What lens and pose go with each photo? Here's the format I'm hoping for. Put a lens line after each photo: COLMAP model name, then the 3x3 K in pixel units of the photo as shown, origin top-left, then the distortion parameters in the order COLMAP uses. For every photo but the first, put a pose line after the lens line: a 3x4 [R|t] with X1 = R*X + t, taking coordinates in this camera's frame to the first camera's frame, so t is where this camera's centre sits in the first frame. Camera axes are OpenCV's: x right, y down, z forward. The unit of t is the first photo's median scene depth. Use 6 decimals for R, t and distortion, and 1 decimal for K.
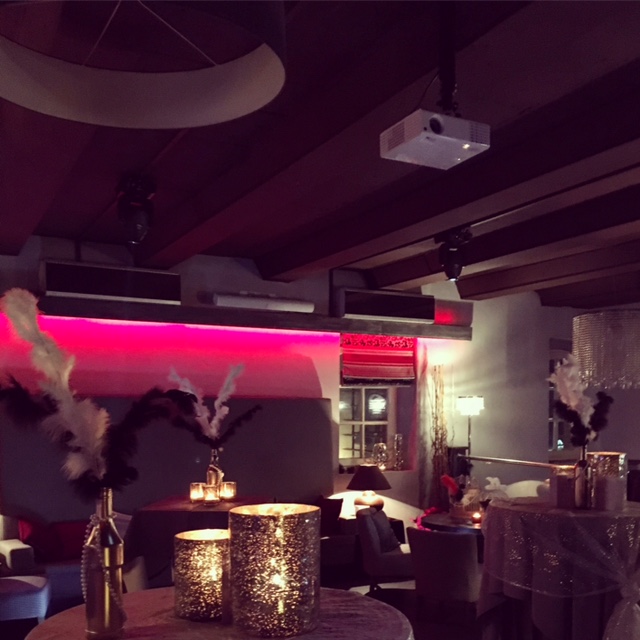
lens RADIAL K [[802.9, 0, 319.9], [0, 802.9, 435.8], [0, 0, 1]] dist [0.005490, 0.000212]
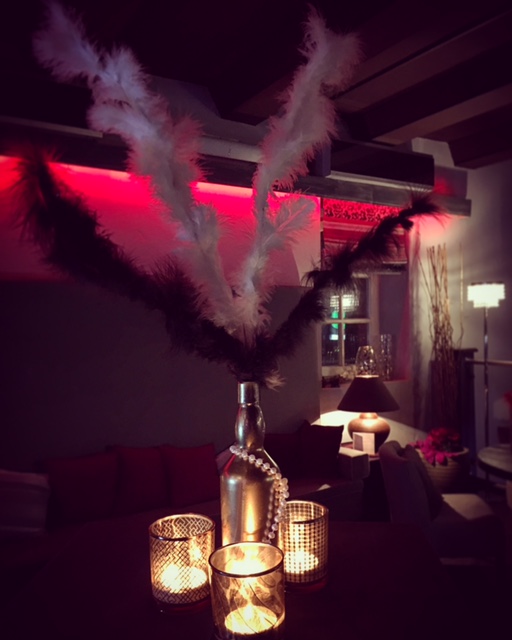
lens RADIAL K [[604.1, 0, 256.8], [0, 604.1, 335.0], [0, 0, 1]] dist [0.096983, -0.000517]
pose [[0.997394, -0.022948, 0.068405, -0.072288], [0.023783, 0.999652, -0.011418, 0.002372], [-0.068119, 0.013015, 0.997592, 0.420885]]
